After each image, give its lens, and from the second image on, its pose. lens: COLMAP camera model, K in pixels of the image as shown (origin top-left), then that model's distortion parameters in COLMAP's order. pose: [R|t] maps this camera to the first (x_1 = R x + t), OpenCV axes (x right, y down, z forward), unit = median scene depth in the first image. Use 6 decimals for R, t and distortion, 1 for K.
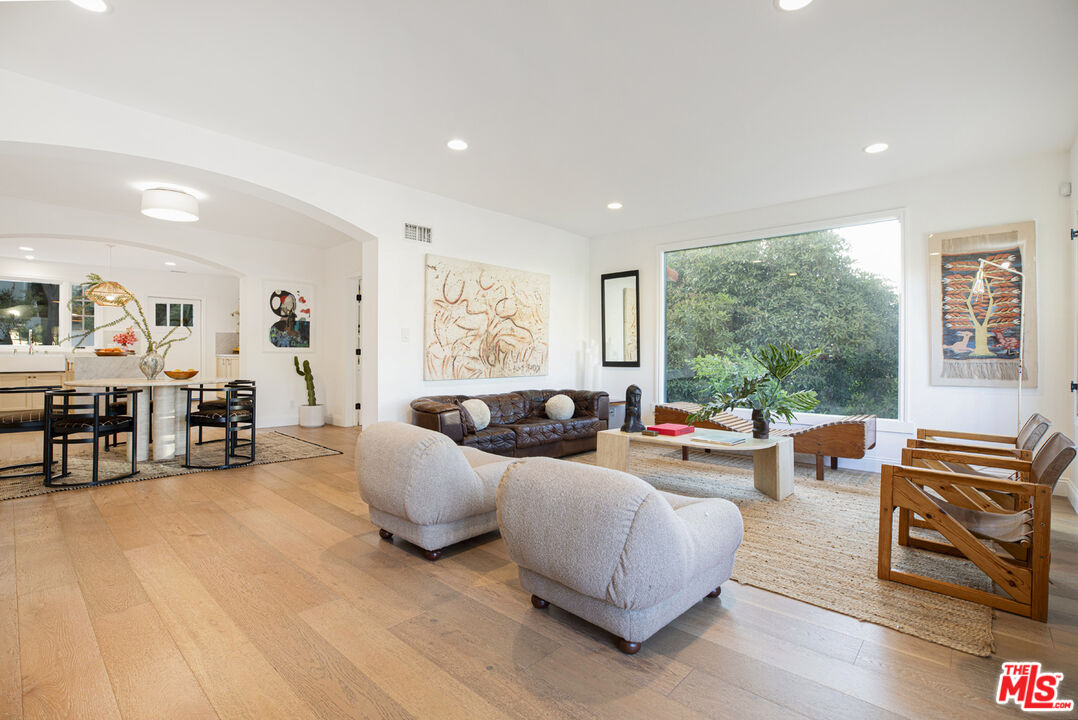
lens RADIAL K [[486.5, 0, 543.9], [0, 486.5, 350.9], [0, 0, 1]] dist [-0.003653, -0.000418]
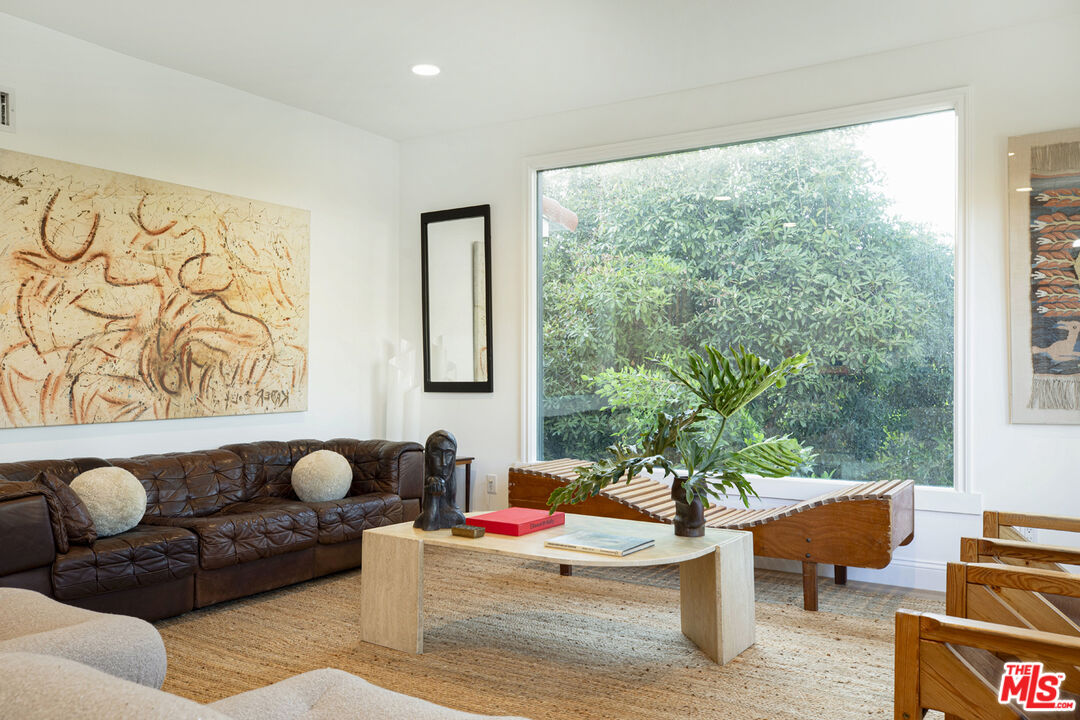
lens RADIAL K [[800.9, 0, 537.2], [0, 800.9, 364.2], [0, 0, 1]] dist [0.044813, 0.004497]
pose [[0.991236, -0.005774, 0.131975, 0.149408], [0.005419, 0.999981, 0.003049, 0.001017], [-0.131990, -0.002307, 0.991248, 0.167359]]
